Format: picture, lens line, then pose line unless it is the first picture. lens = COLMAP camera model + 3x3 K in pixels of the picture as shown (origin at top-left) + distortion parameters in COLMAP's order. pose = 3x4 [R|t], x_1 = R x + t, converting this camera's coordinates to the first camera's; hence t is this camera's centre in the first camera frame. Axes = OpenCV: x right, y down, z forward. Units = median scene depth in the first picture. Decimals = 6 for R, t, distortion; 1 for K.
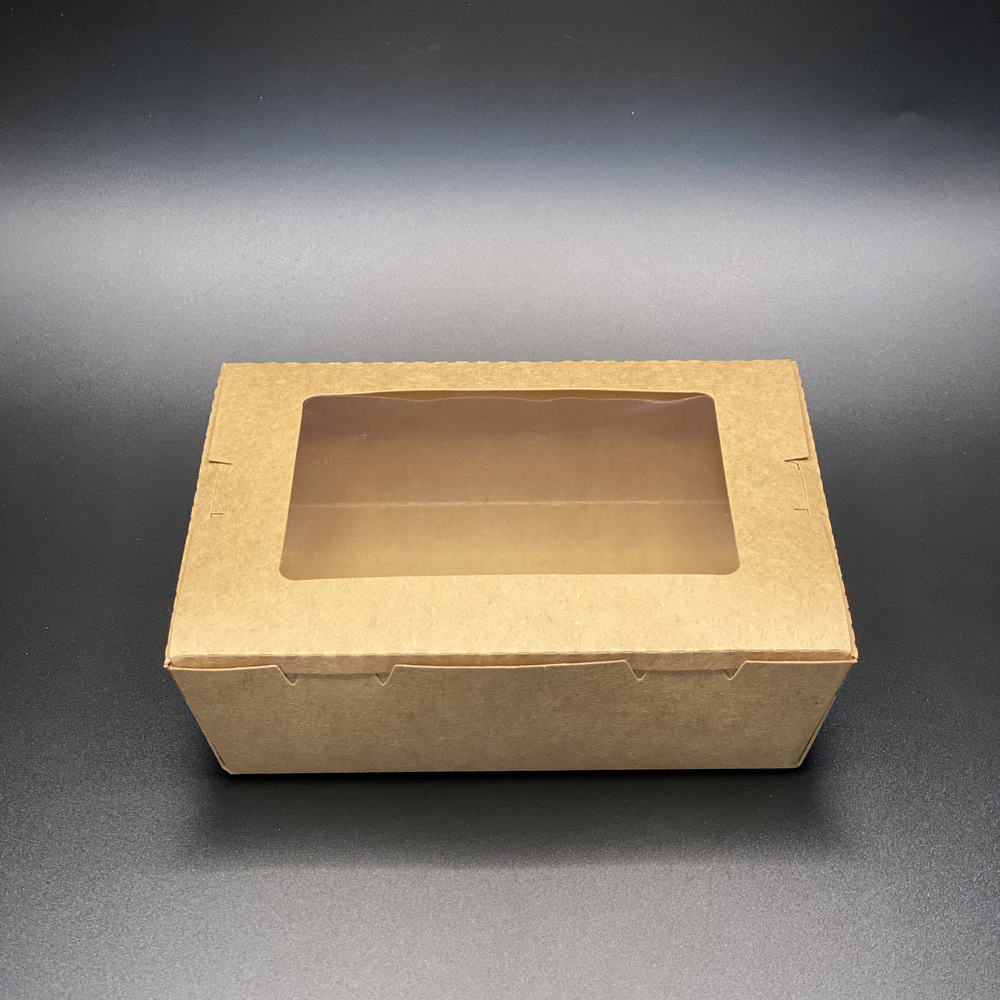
lens RADIAL K [[2028.4, 0, 499.7], [0, 2028.4, 482.6], [0, 0, 1]] dist [0.043546, 0.113370]
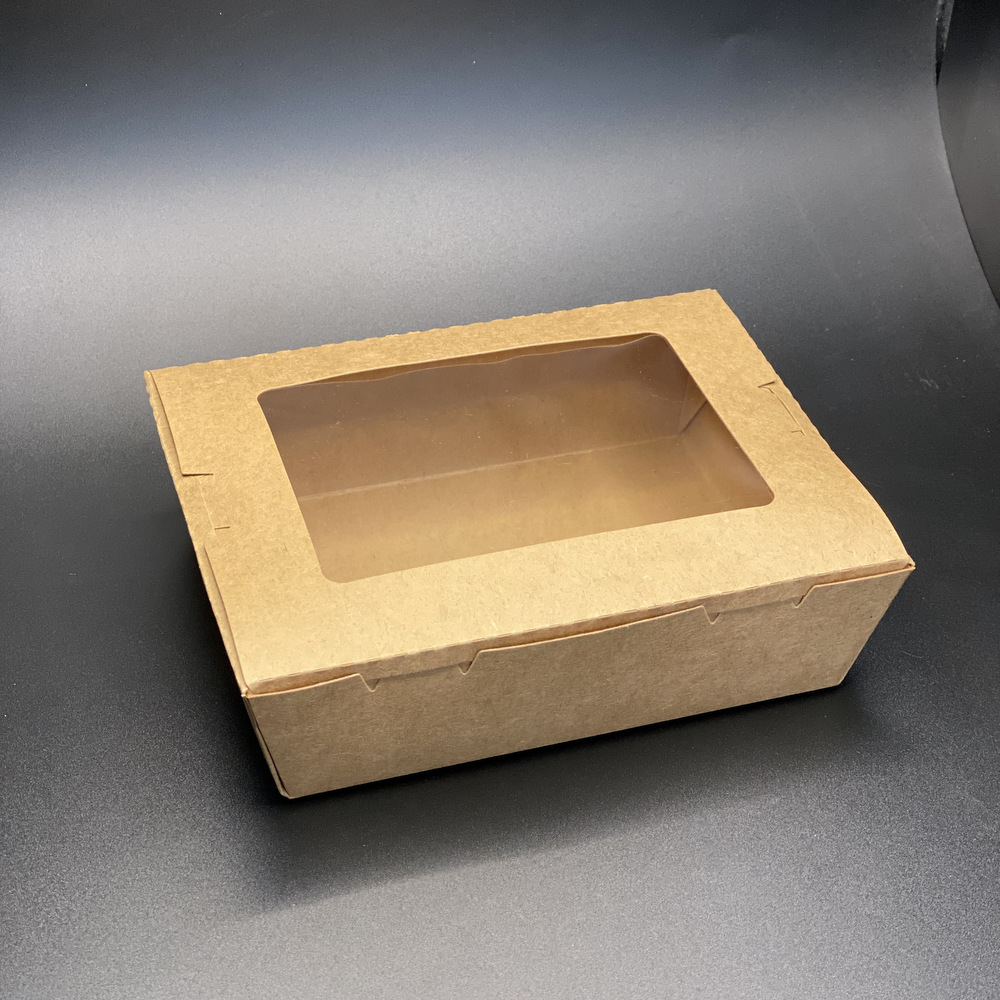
lens RADIAL K [[2028.4, 0, 499.7], [0, 2028.4, 482.6], [0, 0, 1]] dist [0.043546, 0.113370]
pose [[0.954468, -0.153398, 0.255851, -0.269096], [0.148819, 0.988161, 0.037286, -0.022461], [-0.258542, 0.002487, 0.965997, 0.071523]]
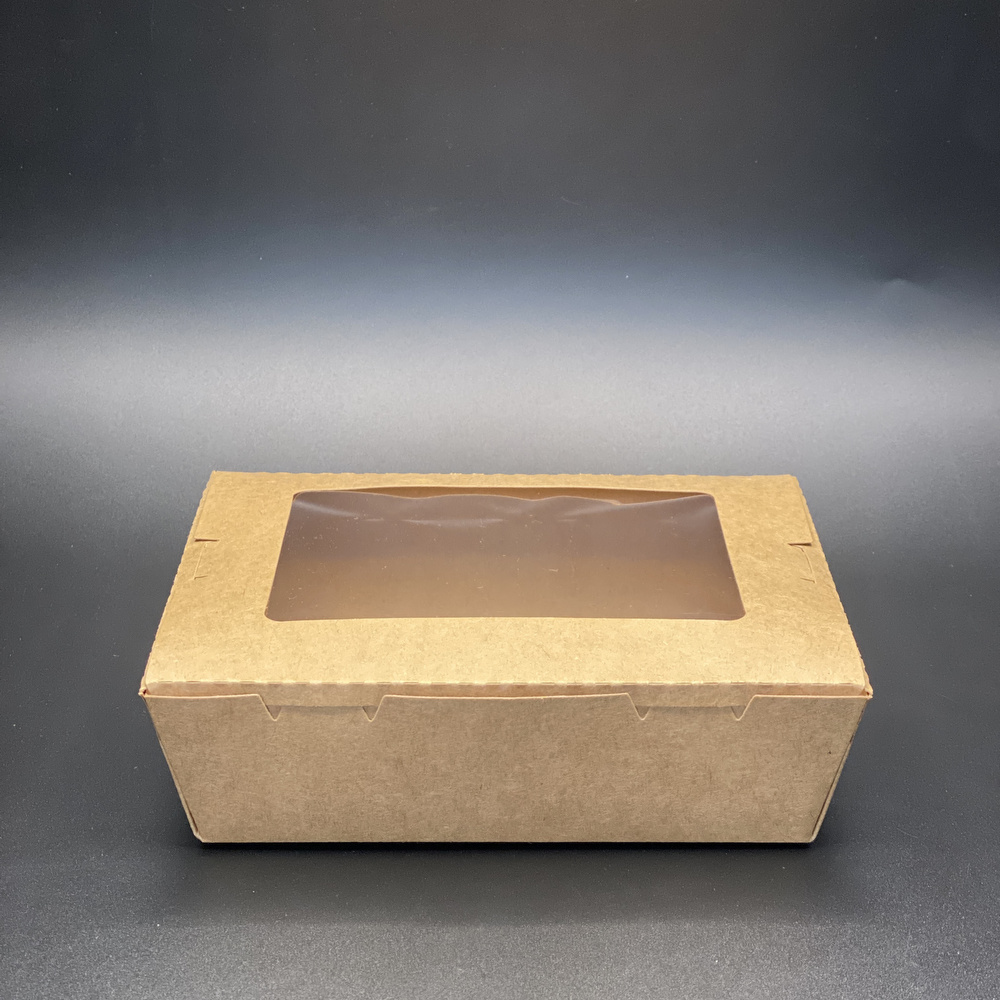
lens RADIAL K [[2028.4, 0, 499.7], [0, 2028.4, 482.6], [0, 0, 1]] dist [0.043546, 0.113370]
pose [[0.999894, 0.012383, 0.007665, -0.005996], [-0.010121, 0.969302, -0.245666, 0.220629], [-0.010472, 0.245562, 0.969324, 0.057692]]
